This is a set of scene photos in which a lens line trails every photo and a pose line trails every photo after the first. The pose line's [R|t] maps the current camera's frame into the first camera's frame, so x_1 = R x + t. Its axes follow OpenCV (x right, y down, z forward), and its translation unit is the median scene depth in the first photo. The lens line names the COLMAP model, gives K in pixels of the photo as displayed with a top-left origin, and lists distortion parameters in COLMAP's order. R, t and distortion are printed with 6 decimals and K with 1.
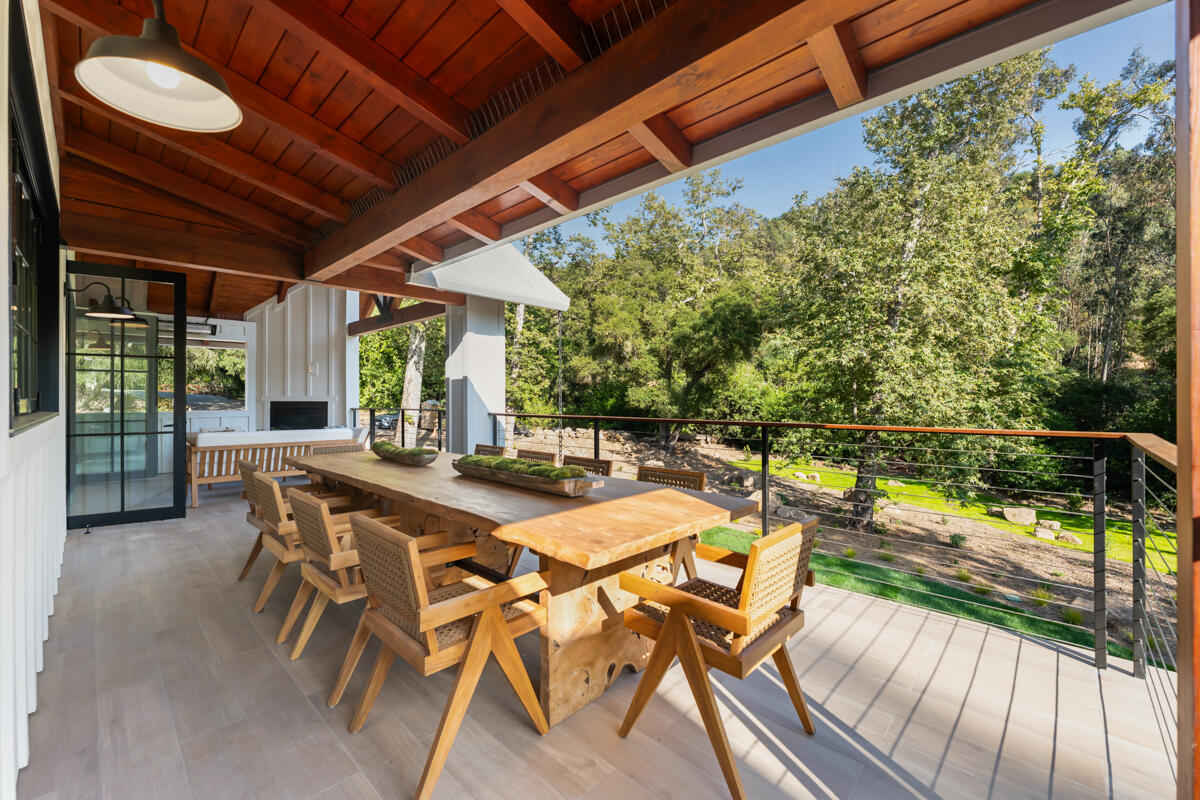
lens RADIAL K [[483.8, 0, 598.2], [0, 483.8, 396.3], [0, 0, 1]] dist [0.000671, 0.000308]
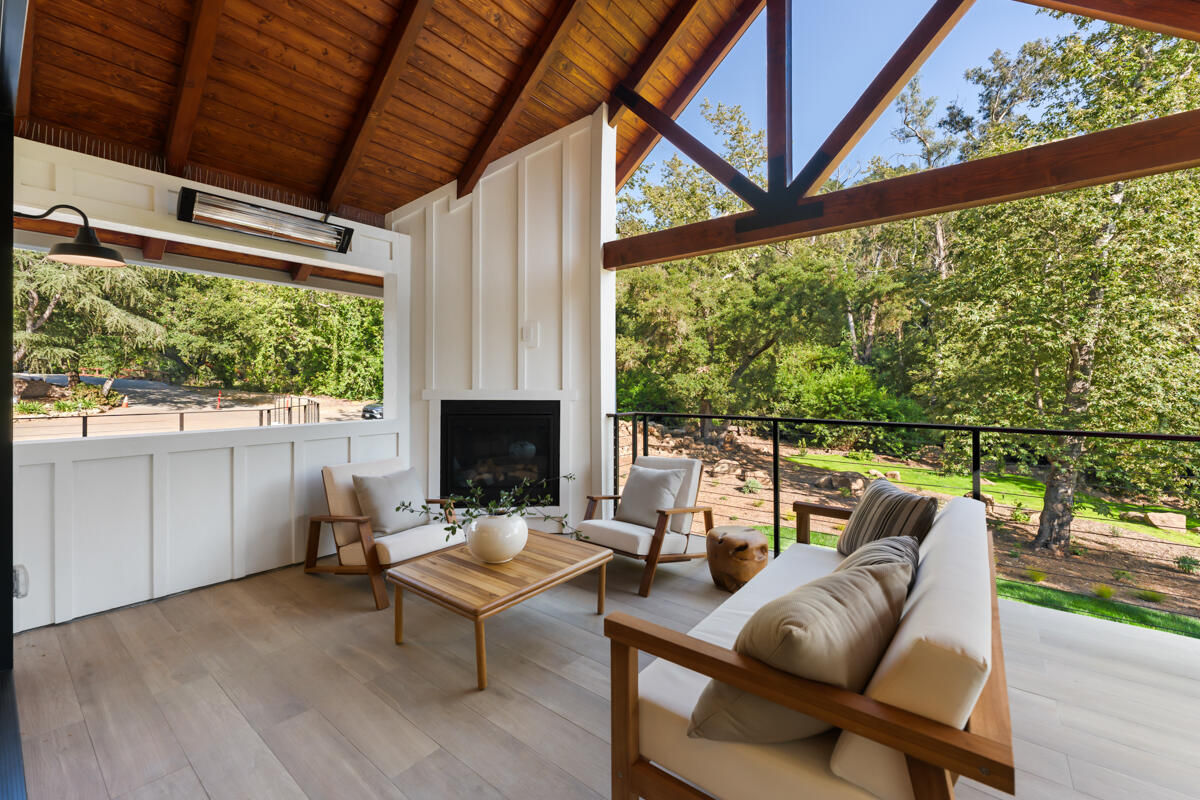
lens RADIAL K [[484.4, 0, 594.2], [0, 484.4, 382.5], [0, 0, 1]] dist [-0.000561, 0.000018]
pose [[0.995715, 0.003264, 0.092416, -0.162242], [-0.003337, 0.999994, 0.000628, -0.002190], [-0.092414, -0.000934, 0.995720, 0.143757]]
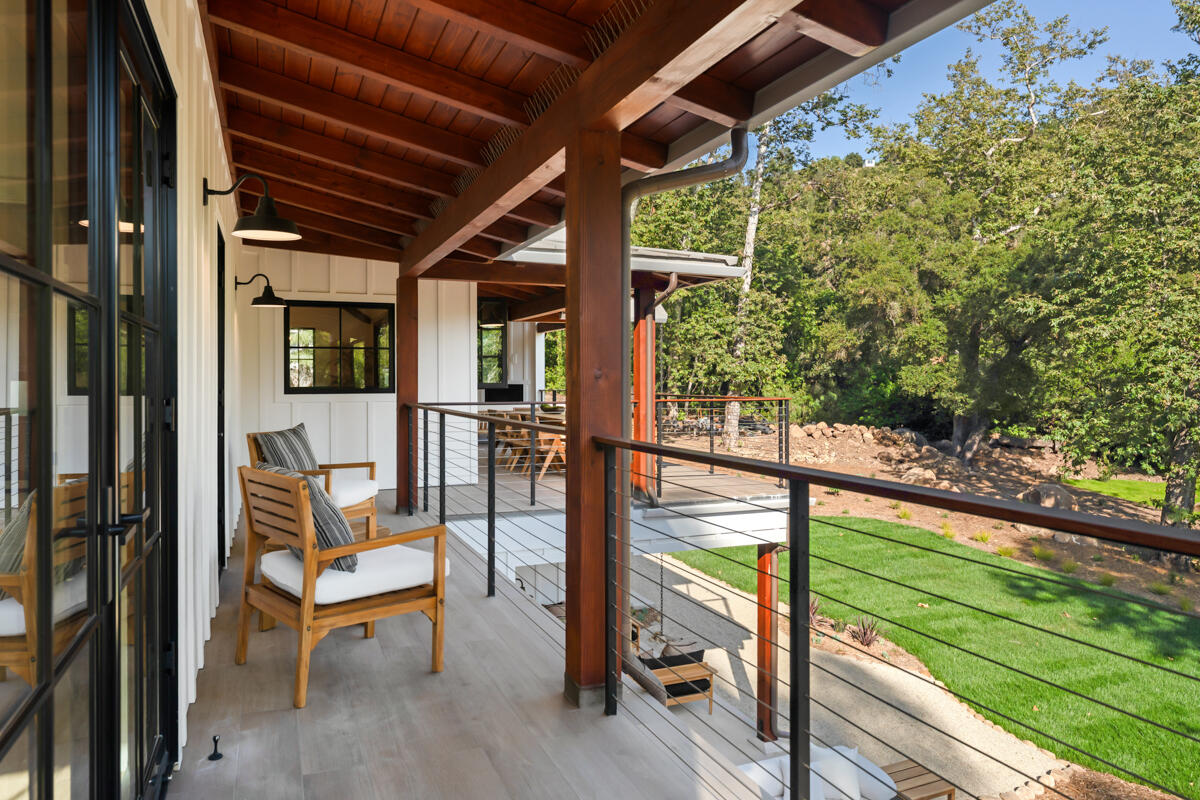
lens RADIAL K [[795.4, 0, 592.1], [0, 795.4, 383.3], [0, 0, 1]] dist [0.005998, 0.000352]
pose [[0.911209, 0.001843, -0.411940, 0.130036], [0.001443, 0.999970, 0.007667, -0.002495], [0.411942, -0.007581, 0.911179, -0.231954]]
